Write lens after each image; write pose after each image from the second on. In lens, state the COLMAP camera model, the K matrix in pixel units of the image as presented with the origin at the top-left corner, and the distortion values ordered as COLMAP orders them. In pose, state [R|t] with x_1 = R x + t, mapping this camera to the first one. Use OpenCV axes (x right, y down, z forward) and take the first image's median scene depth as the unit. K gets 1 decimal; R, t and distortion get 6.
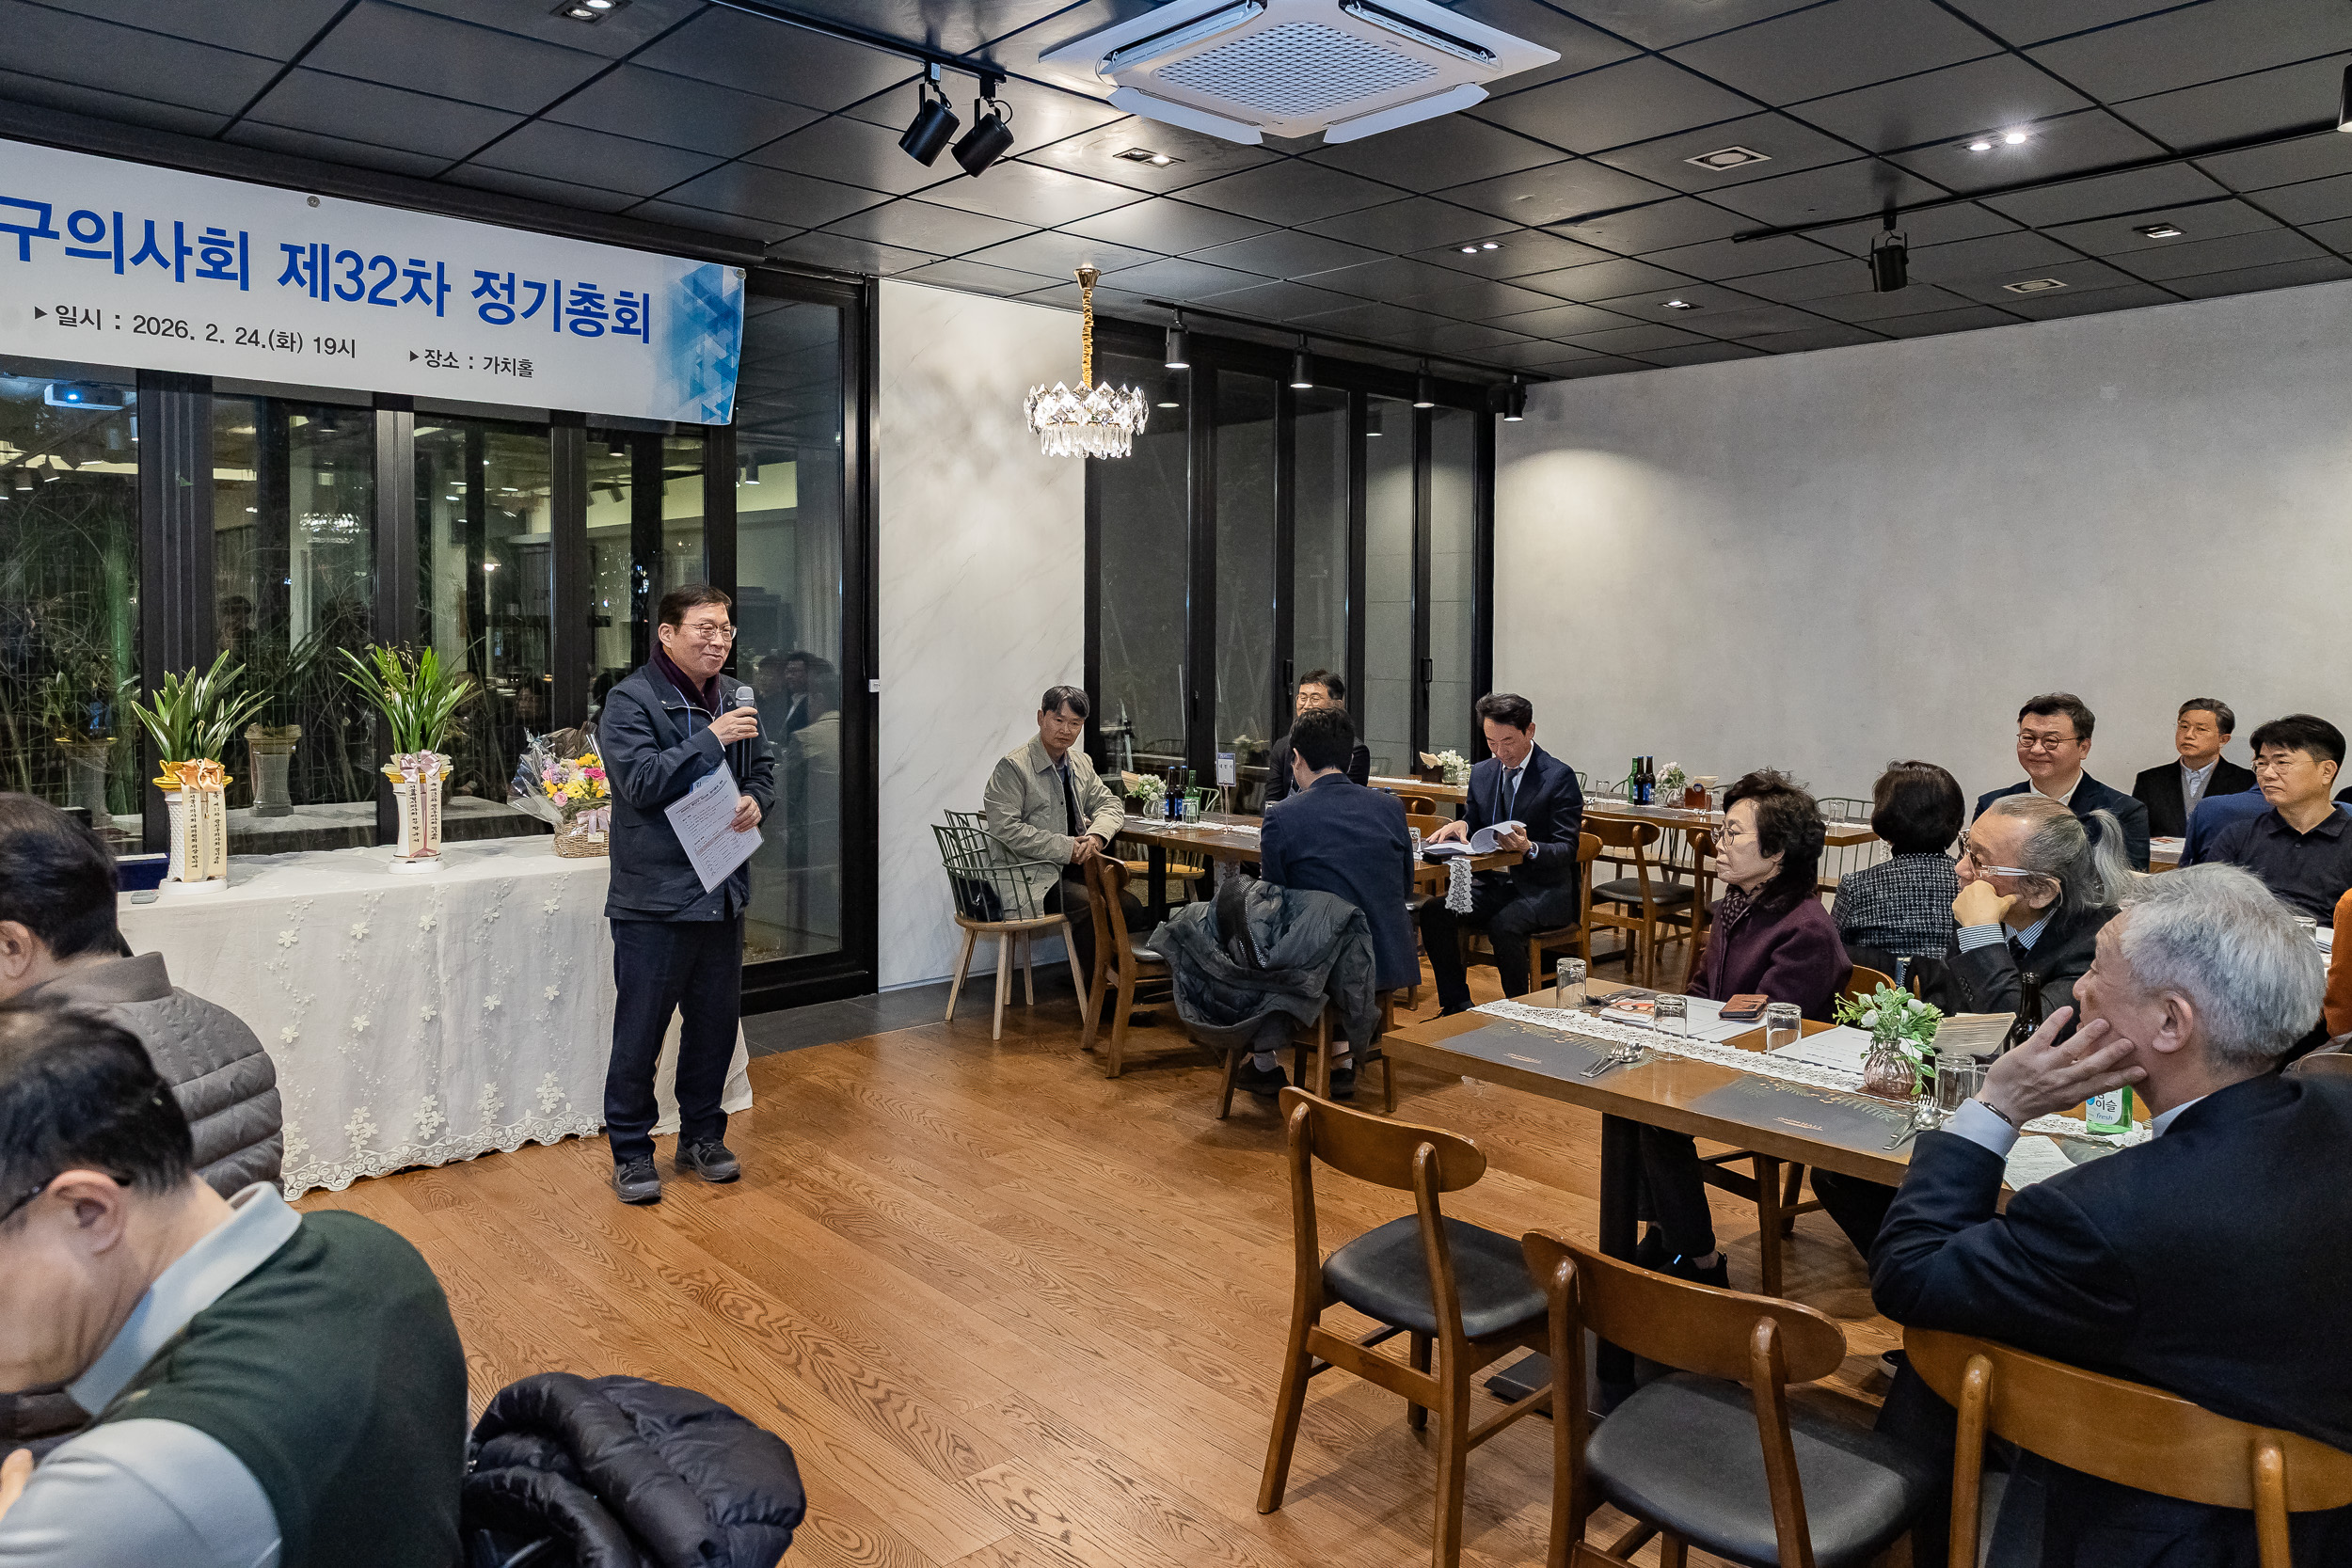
lens RADIAL K [[1588.9, 0, 1178.8], [0, 1588.9, 671.1], [0, 0, 1]] dist [-0.020125, 0.042412]
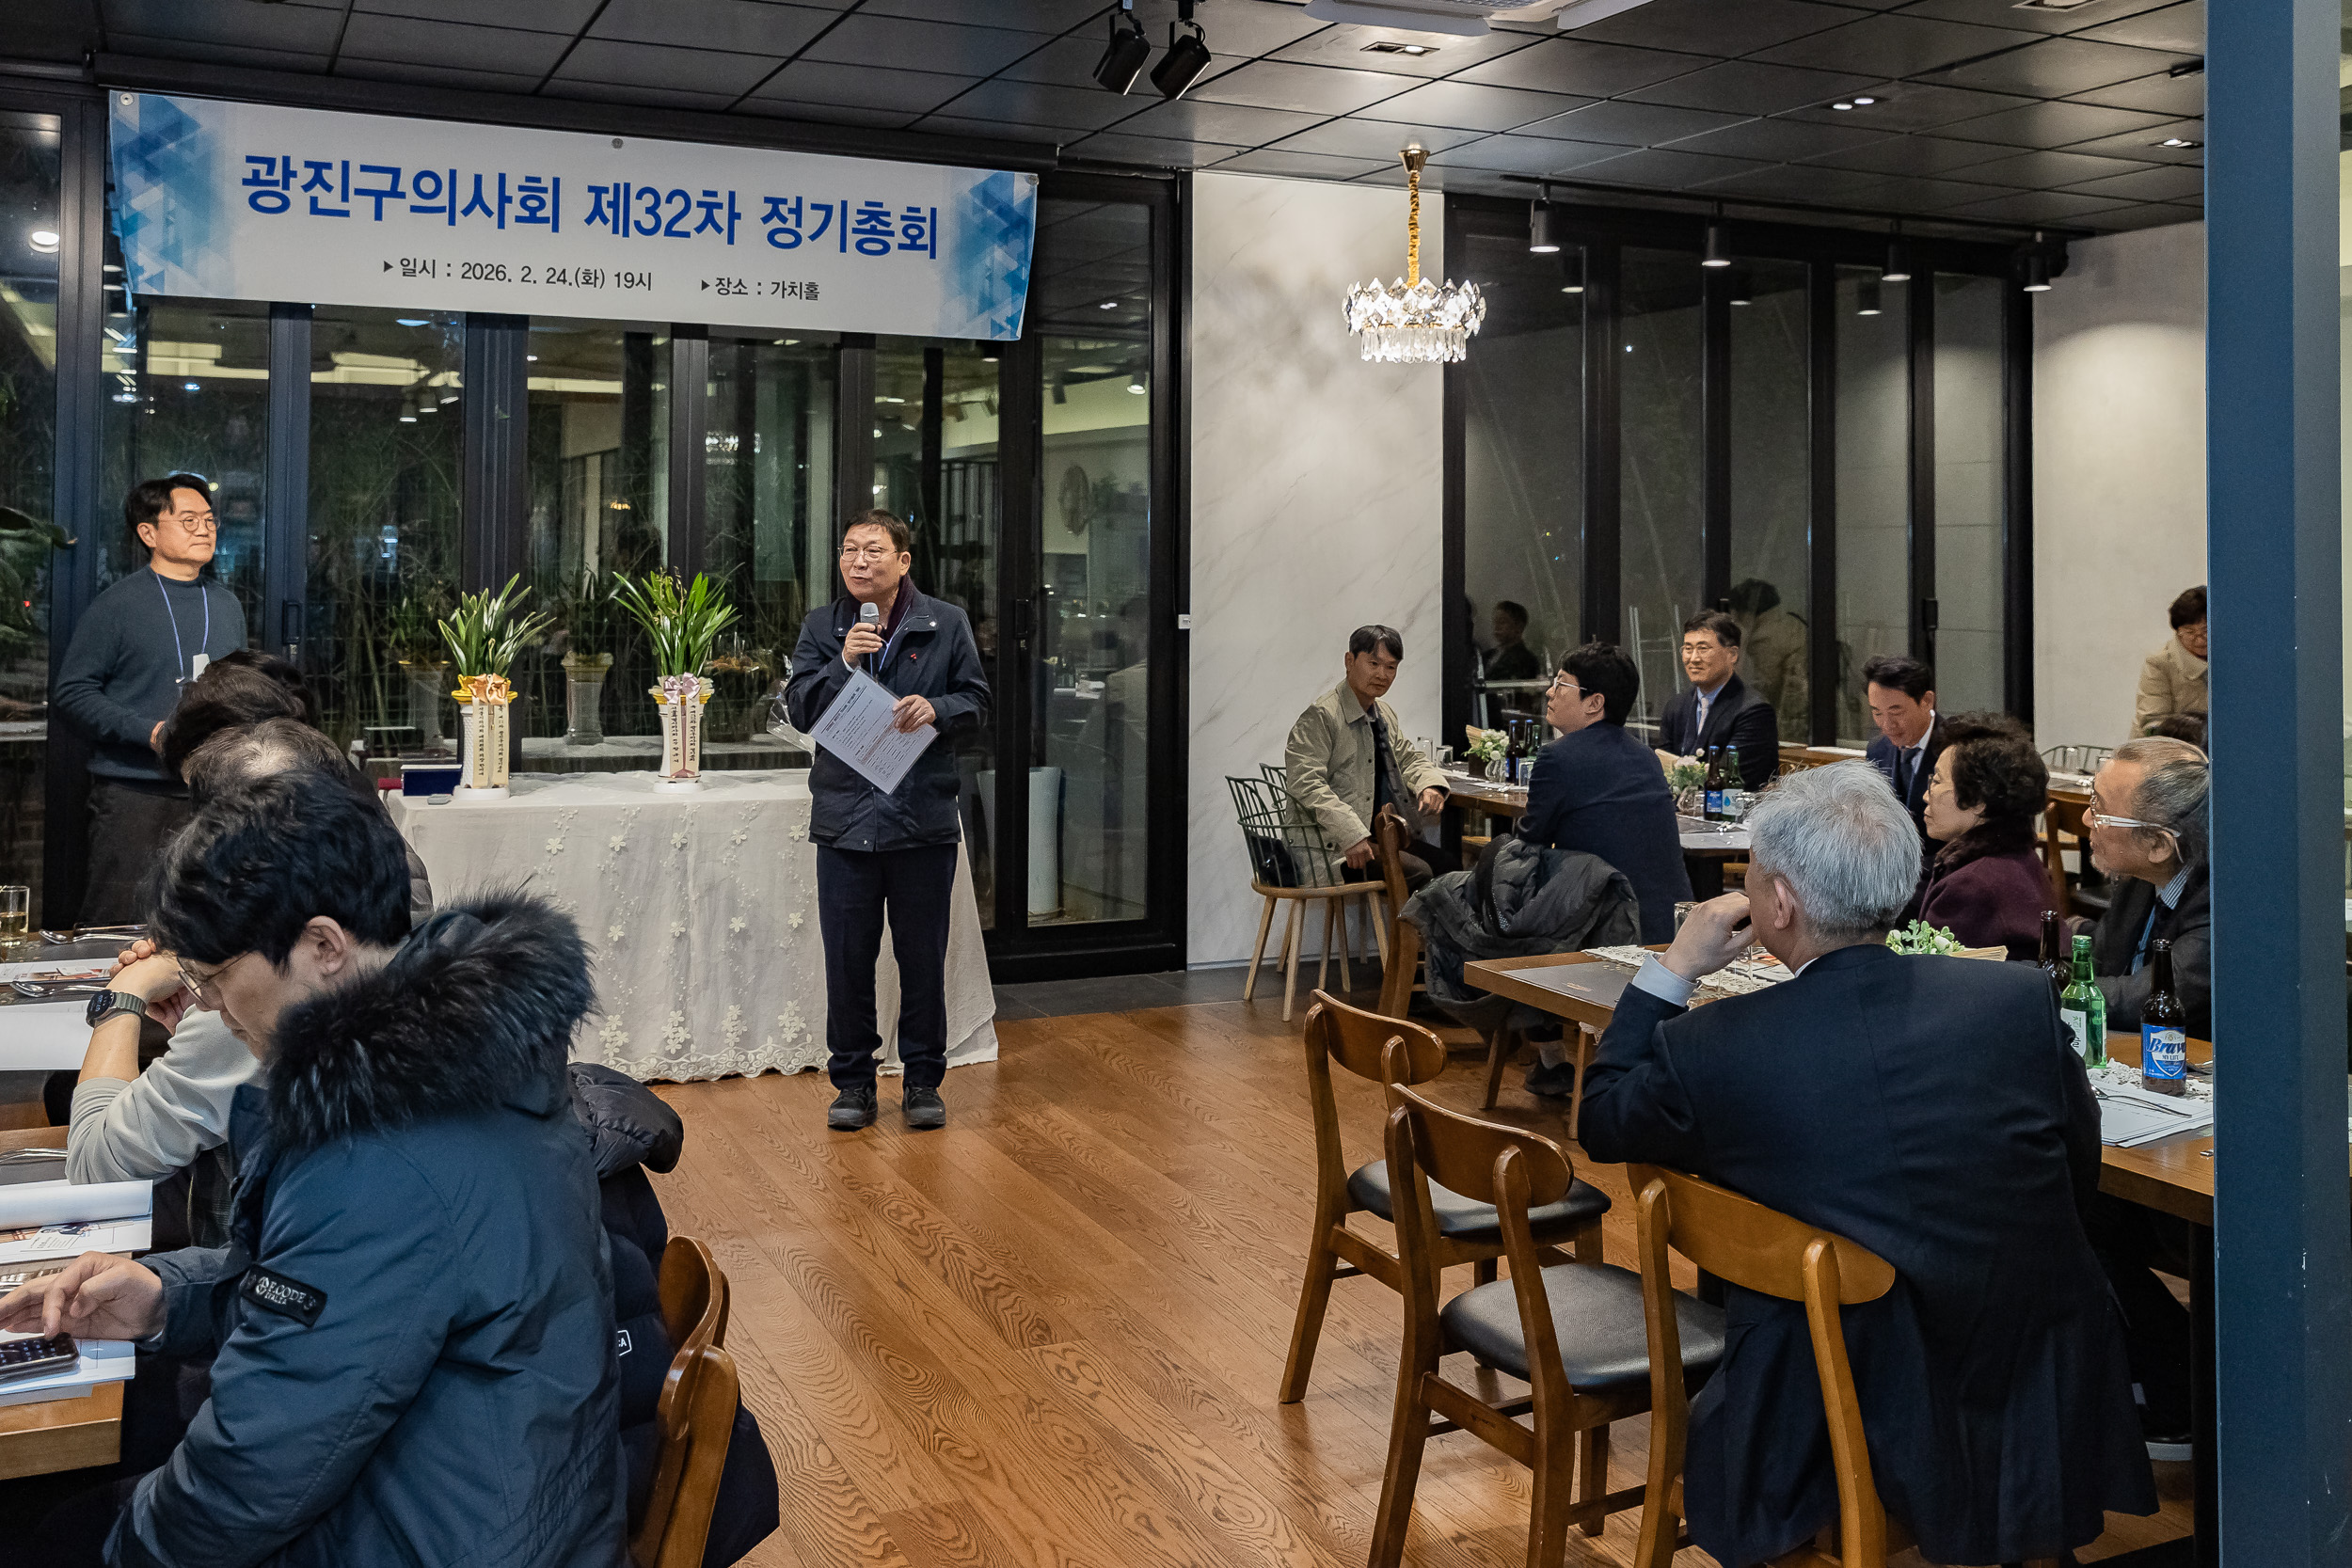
lens RADIAL K [[2174.1, 0, 1166.5], [0, 2174.1, 484.6], [0, 0, 1]] dist [0.015793, 0.000000]
pose [[0.951358, -0.008254, -0.307976, 0.227014], [-0.011375, 0.998018, -0.061887, 0.010746], [0.307876, 0.062380, 0.949379, -0.221831]]
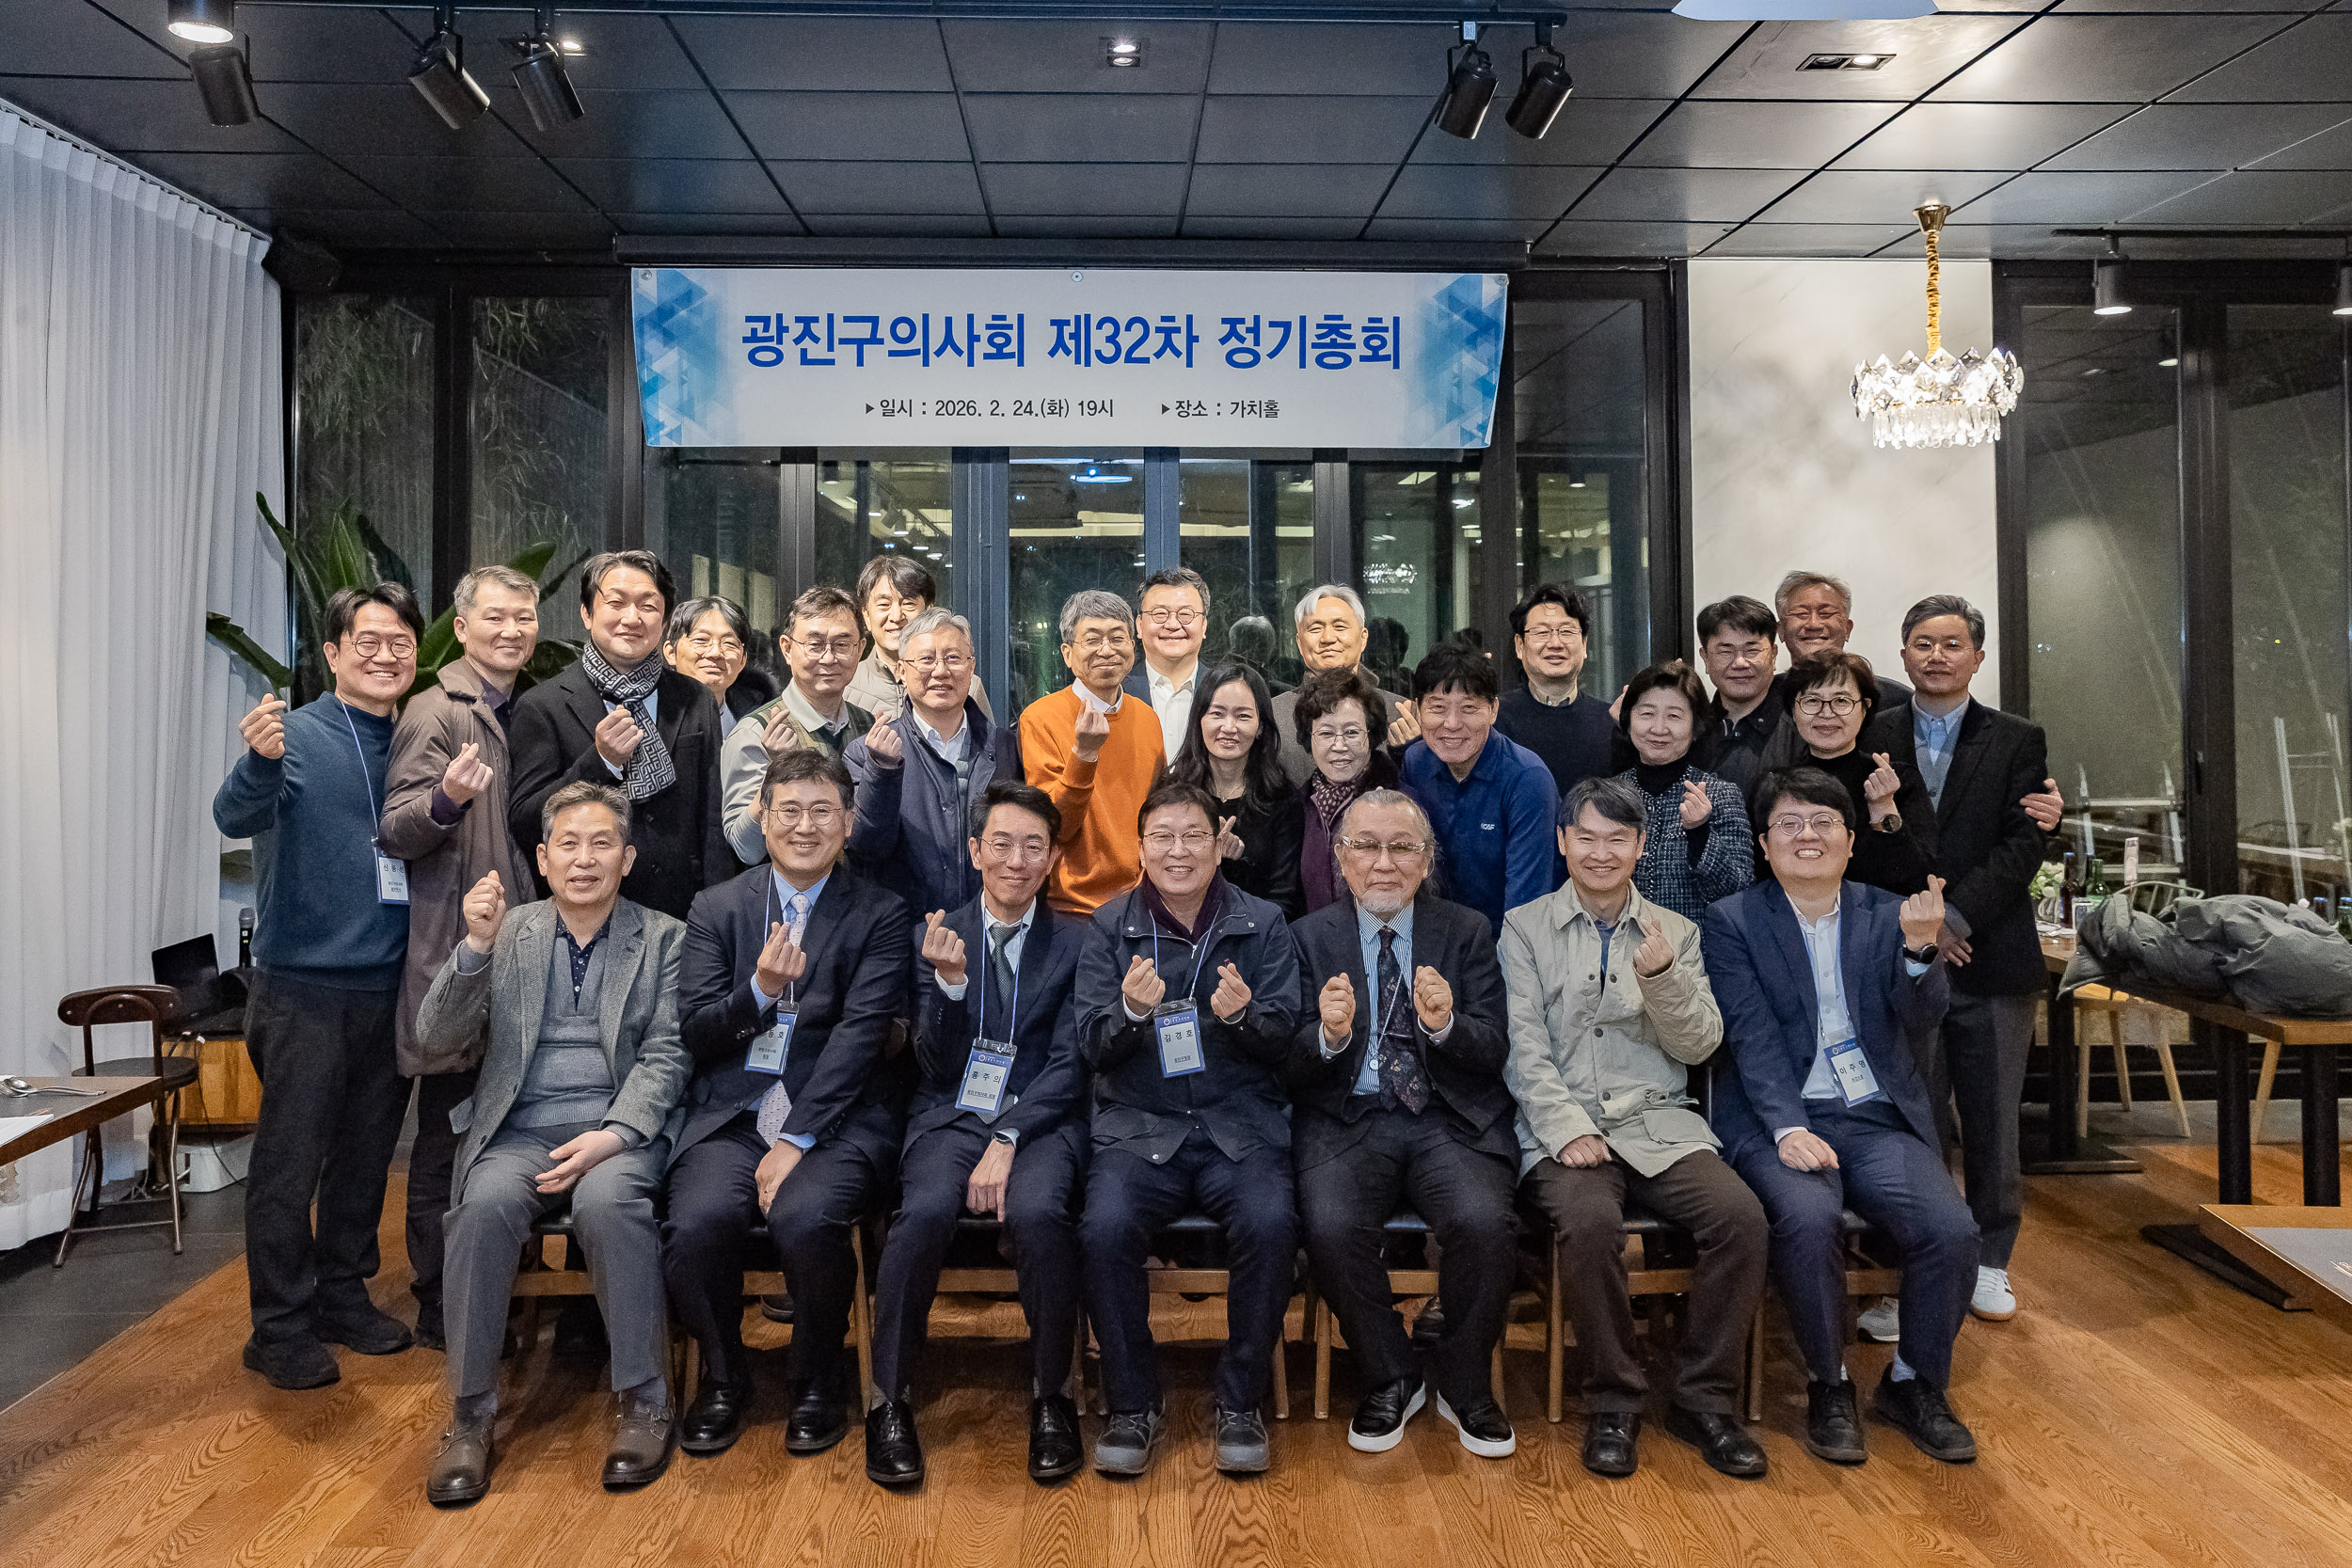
lens RADIAL K [[1794.0, 0, 1177.2], [0, 1794.0, 622.3], [0, 0, 1]] dist [-0.016555, 0.028652]
pose [[0.769802, -0.028415, -0.637650, 0.265620], [-0.008145, 0.998490, -0.054327, 0.002667], [0.638231, 0.047015, 0.768408, 0.119384]]
